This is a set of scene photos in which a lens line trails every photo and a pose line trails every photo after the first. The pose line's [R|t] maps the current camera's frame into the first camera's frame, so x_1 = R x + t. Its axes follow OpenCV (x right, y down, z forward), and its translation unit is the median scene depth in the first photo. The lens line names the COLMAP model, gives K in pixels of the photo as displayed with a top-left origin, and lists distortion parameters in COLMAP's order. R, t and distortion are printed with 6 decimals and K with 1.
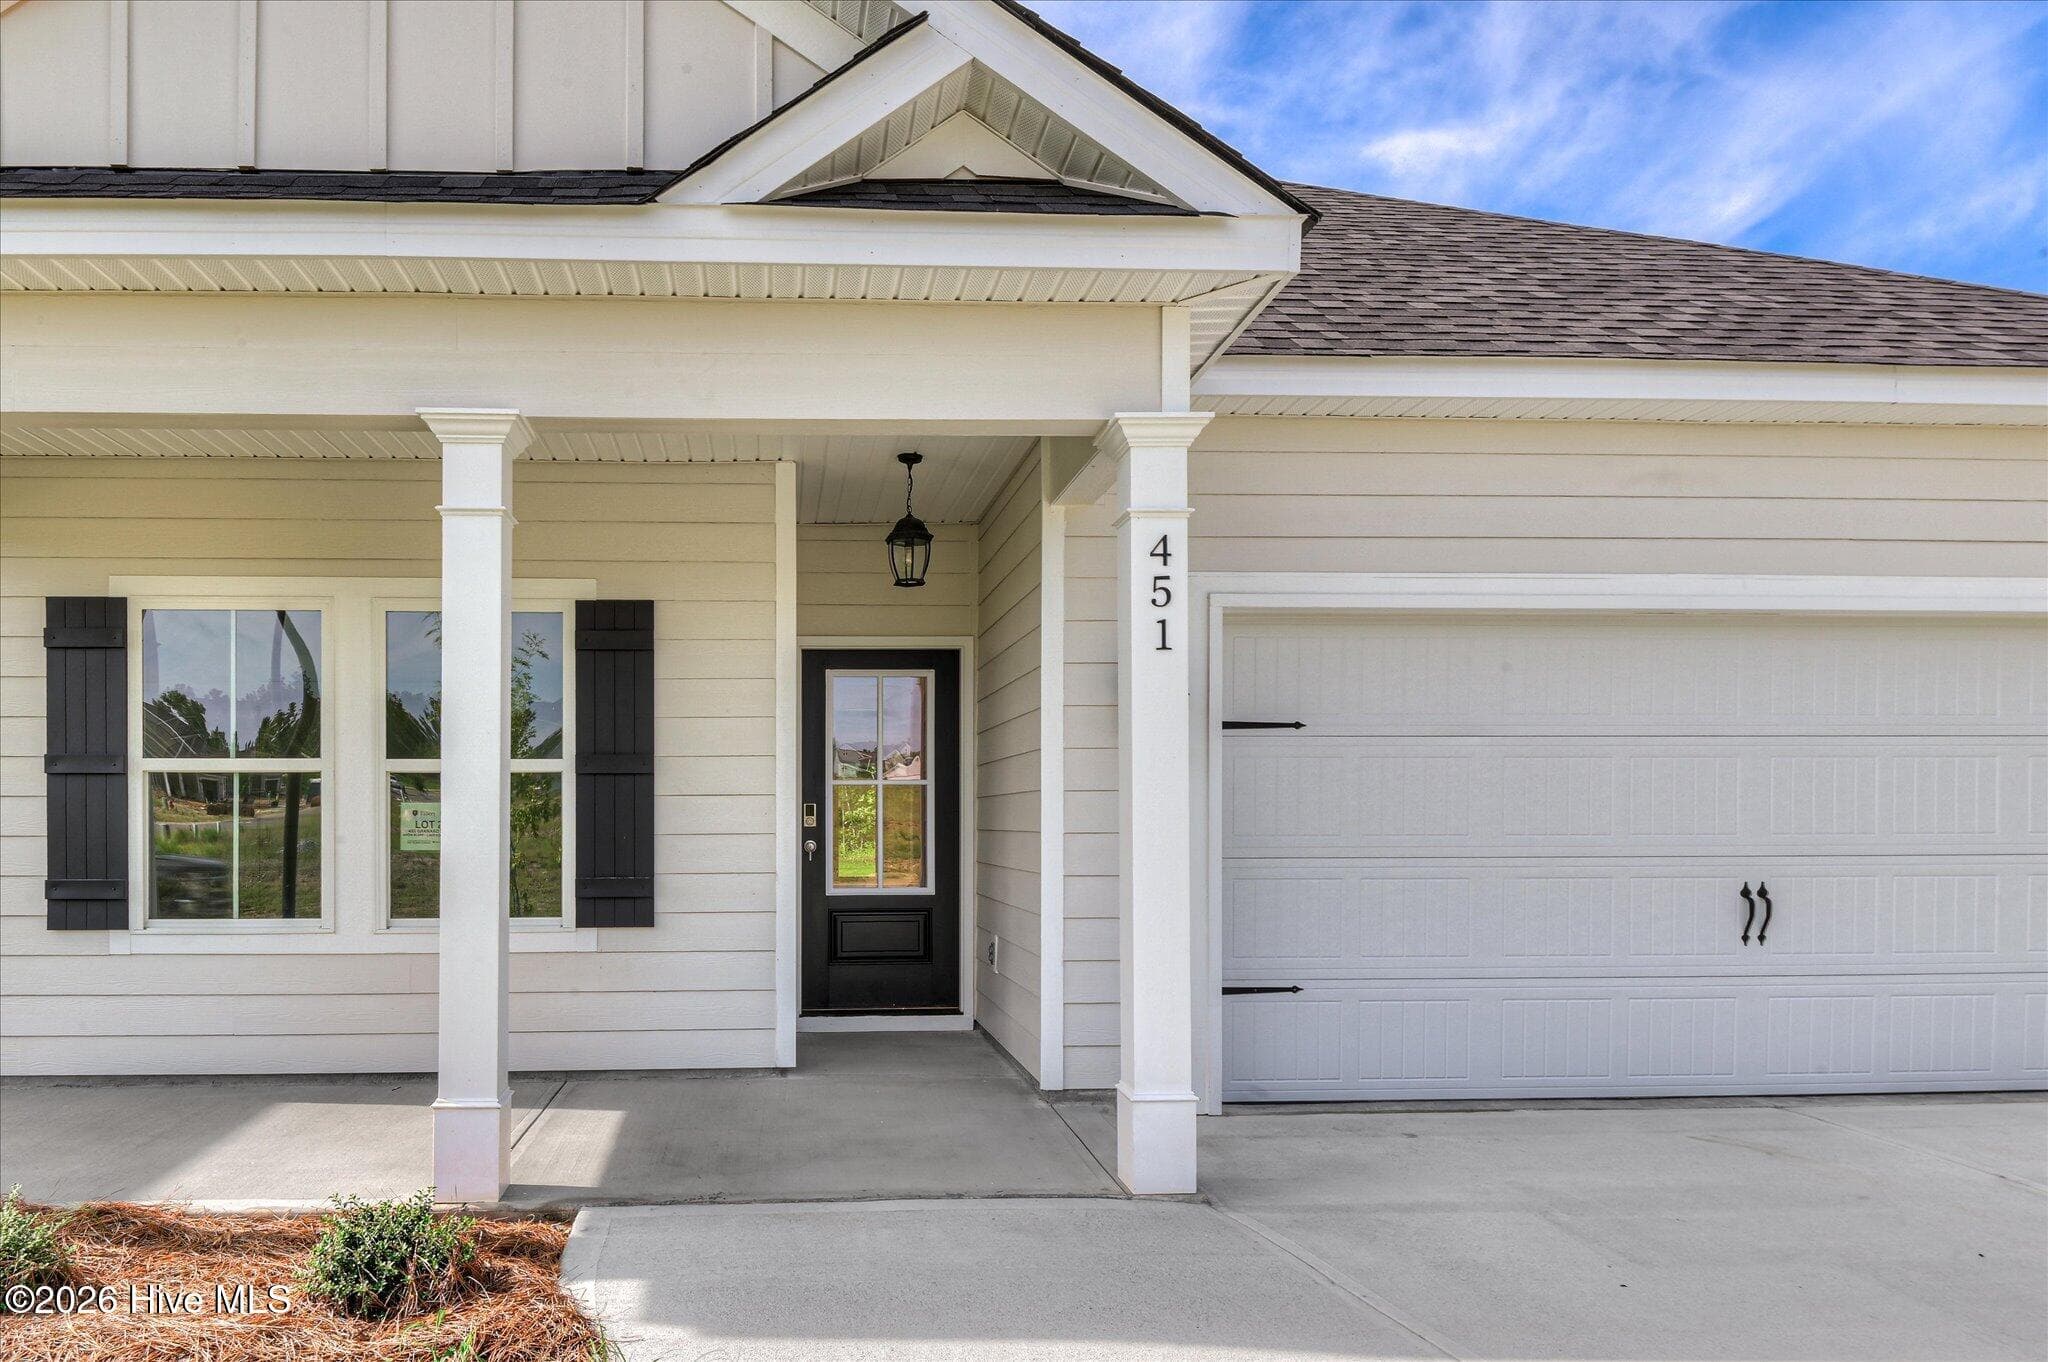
lens RADIAL K [[1326.3, 0, 811.6], [0, 1326.3, 804.1], [0, 0, 1]] dist [-0.003076, 0.000767]
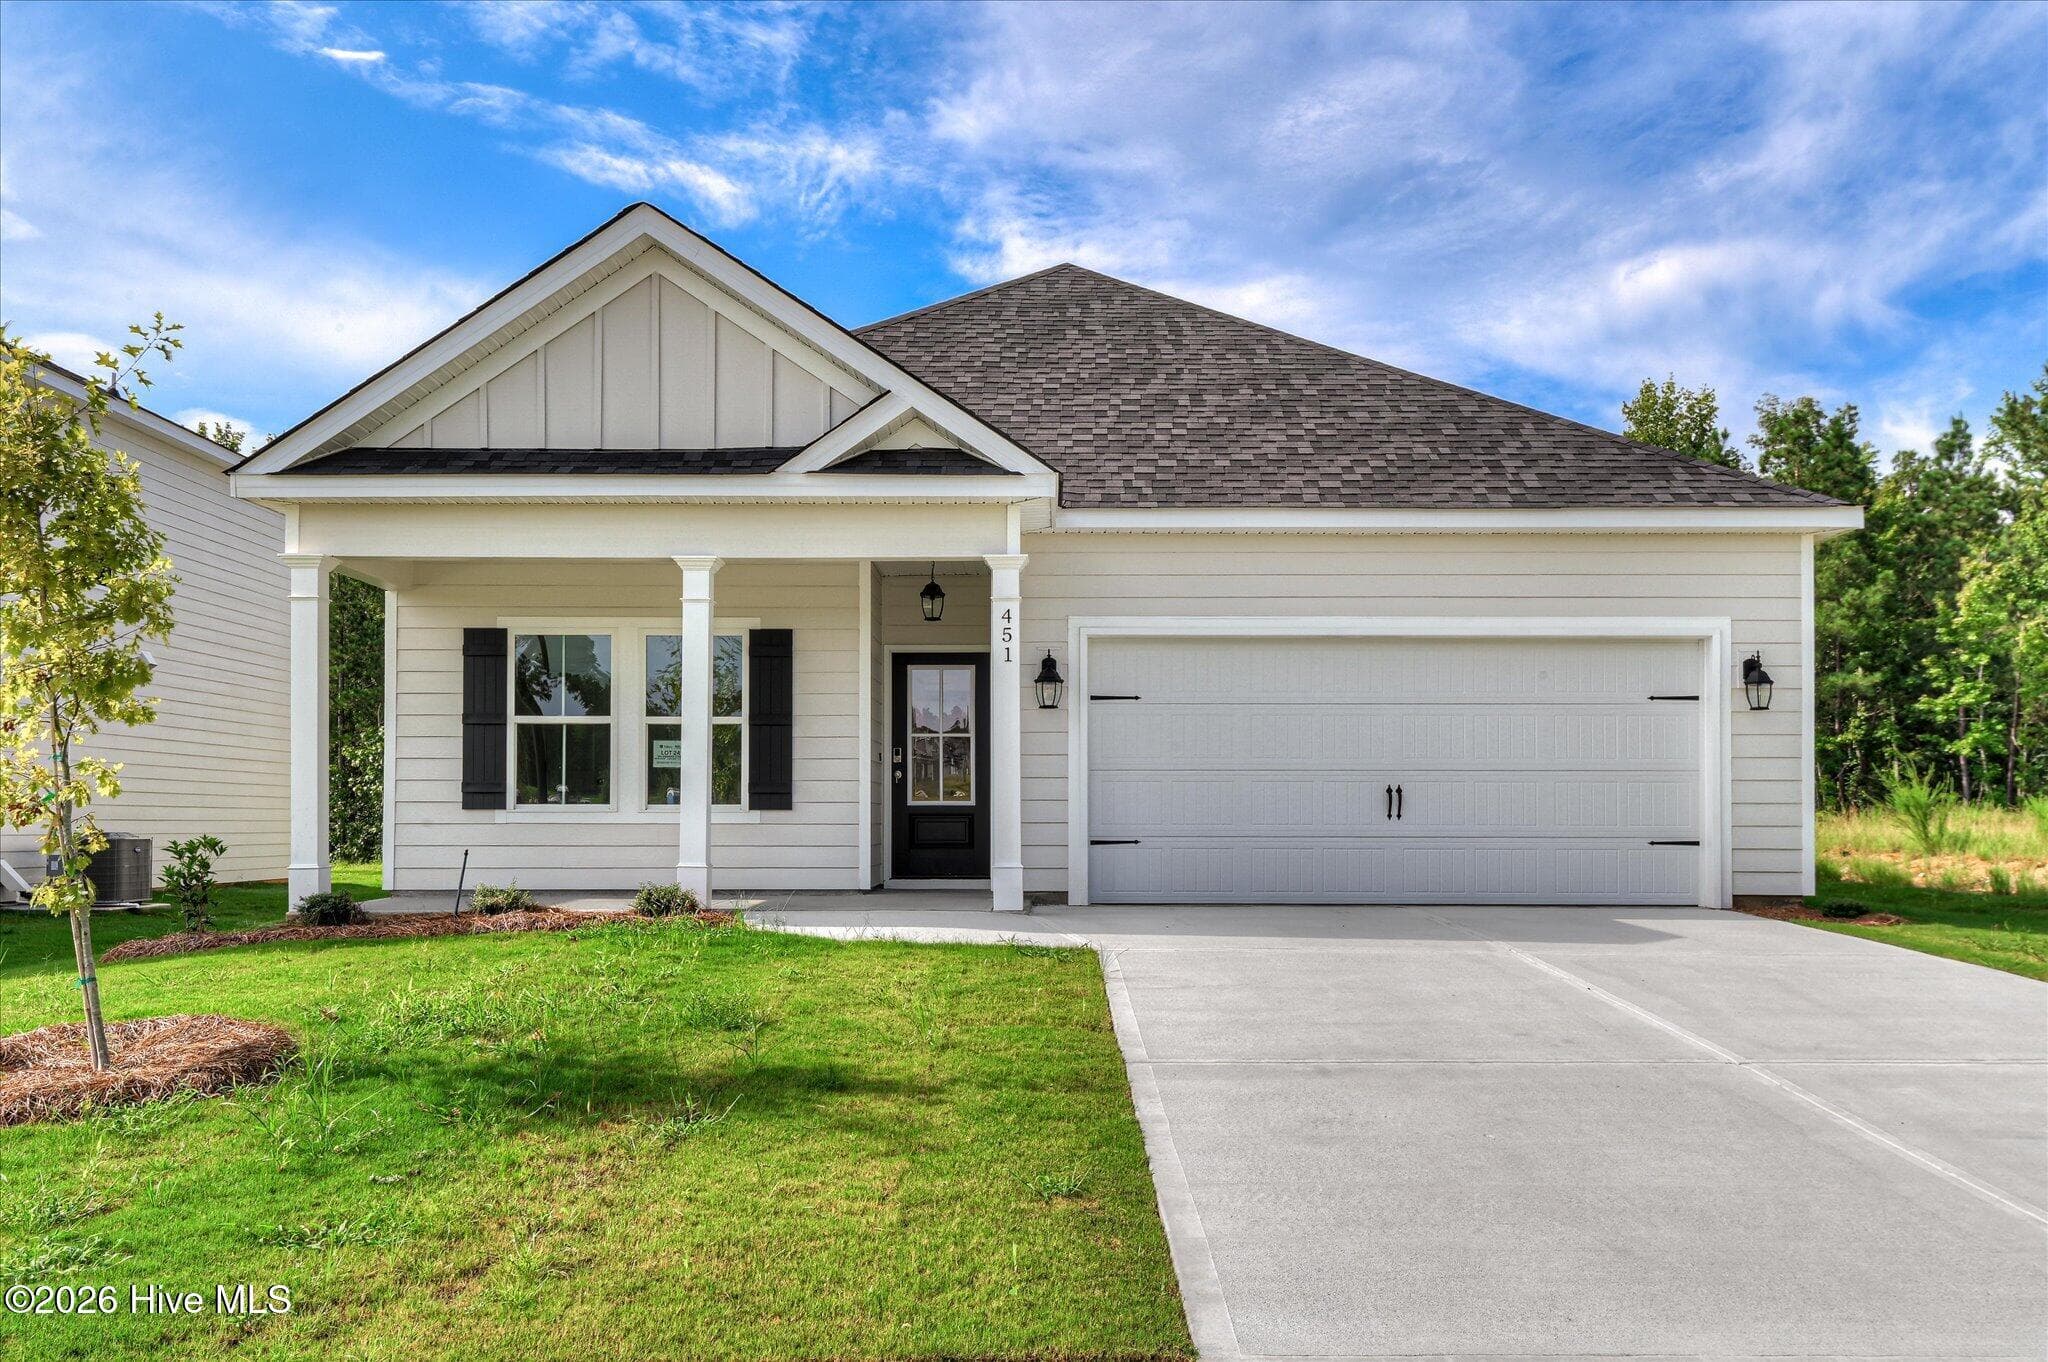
lens RADIAL K [[1667.3, 0, 1017.4], [0, 1667.3, 787.5], [0, 0, 1]] dist [0.013839, 0.007616]
pose [[0.998895, 0.002950, -0.046905, 0.300602], [-0.003750, 0.999849, -0.016978, 0.101461], [0.046848, 0.017135, 0.998755, -1.279193]]
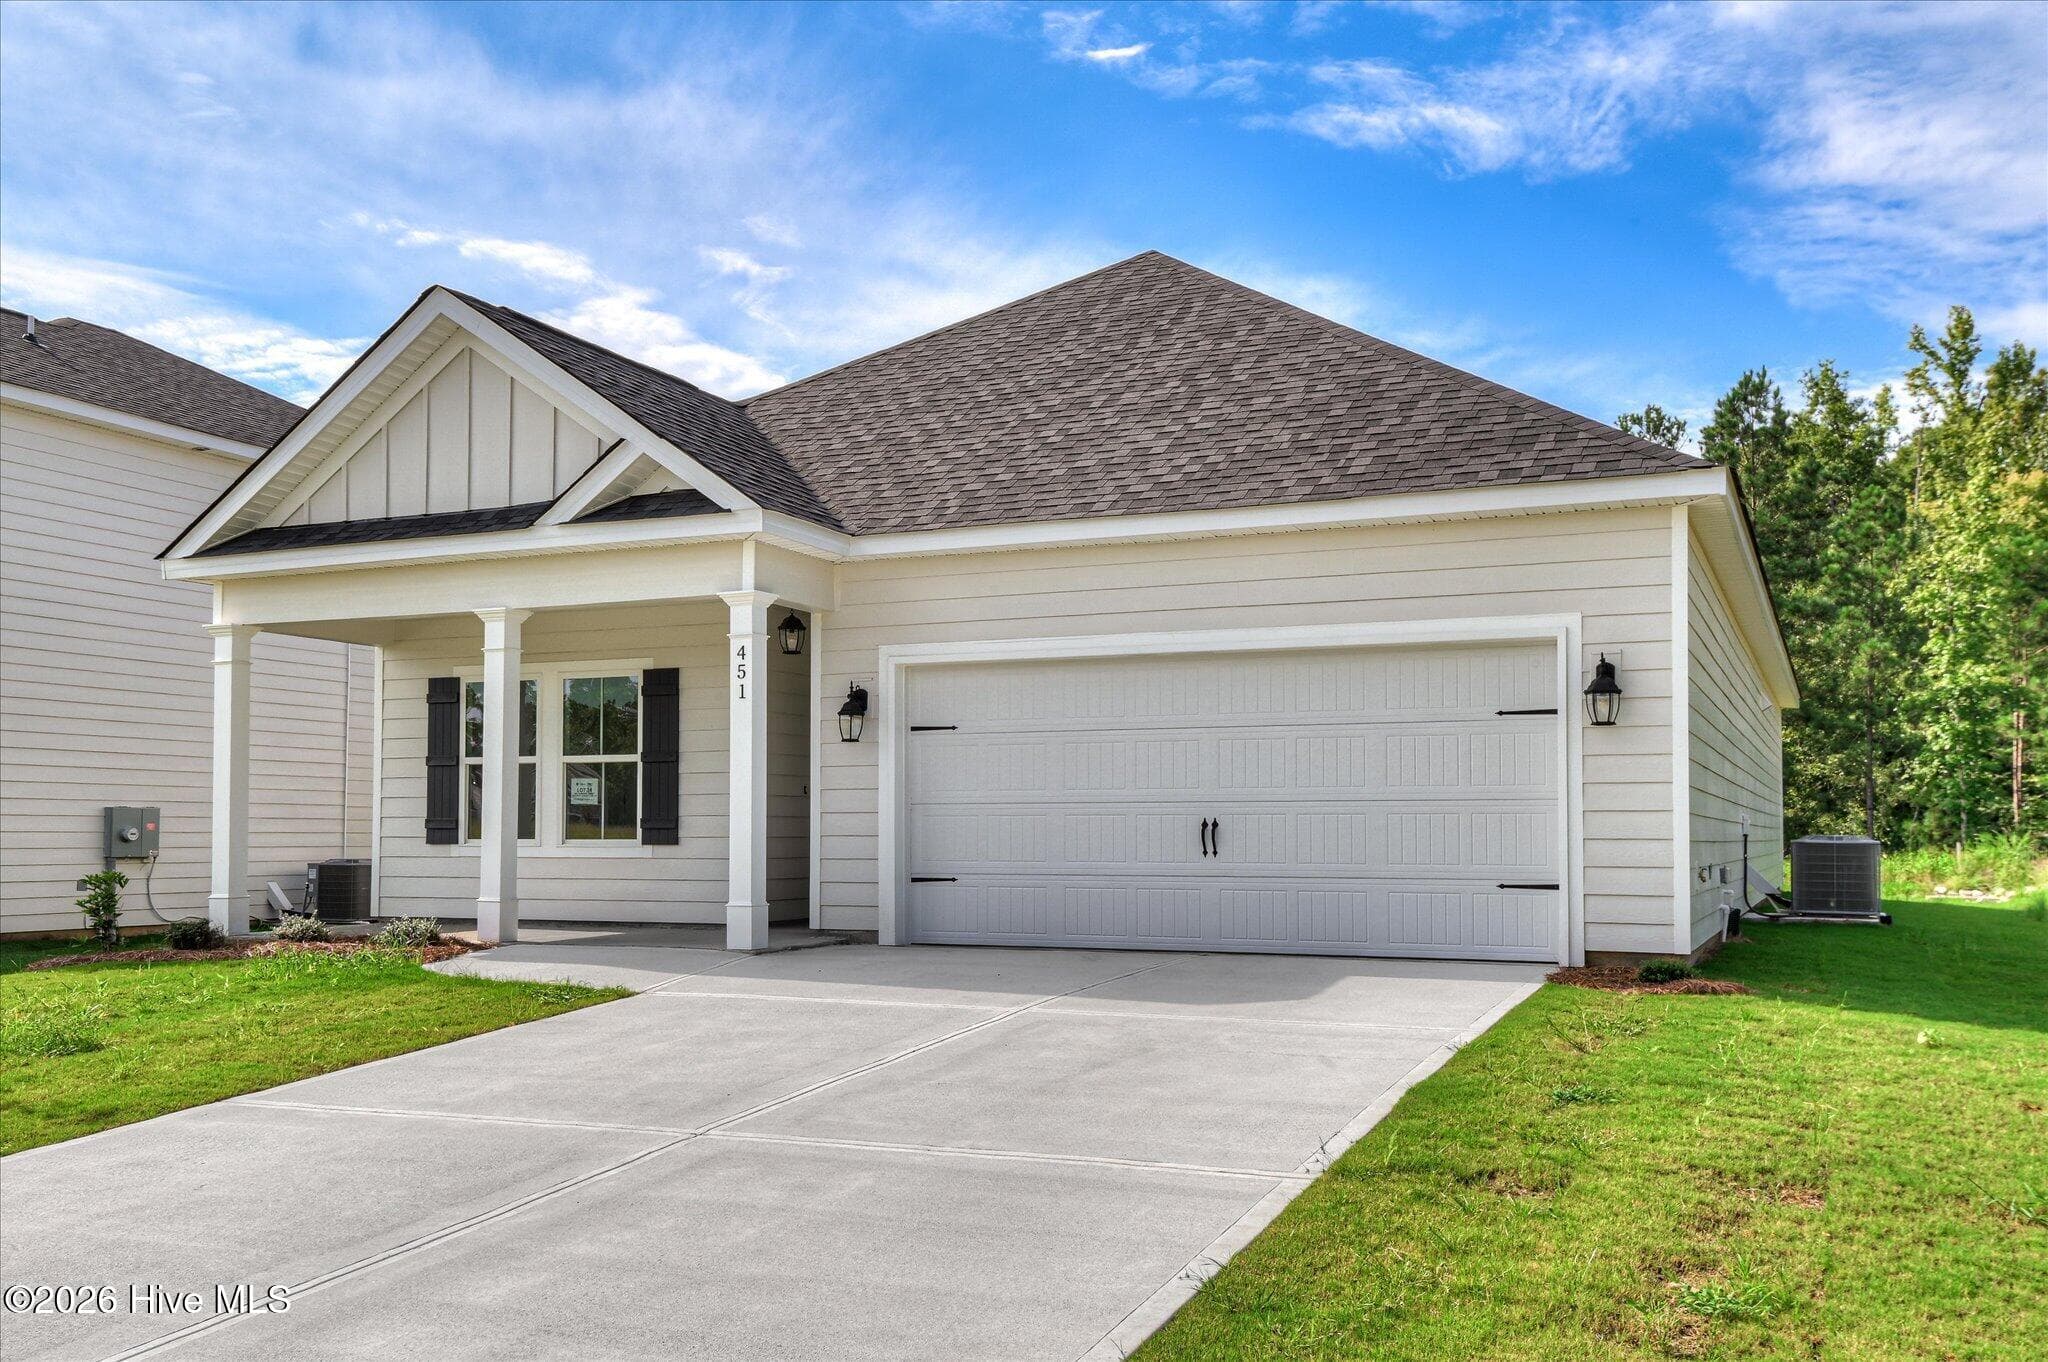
lens RADIAL K [[1866.4, 0, 1019.5], [0, 1866.4, 739.9], [0, 0, 1]] dist [0.039024, 0.009304]
pose [[0.886367, -0.020022, -0.462550, 1.535806], [-0.003334, 0.998763, -0.049621, 0.075703], [0.462971, 0.045524, 0.885203, -1.104260]]
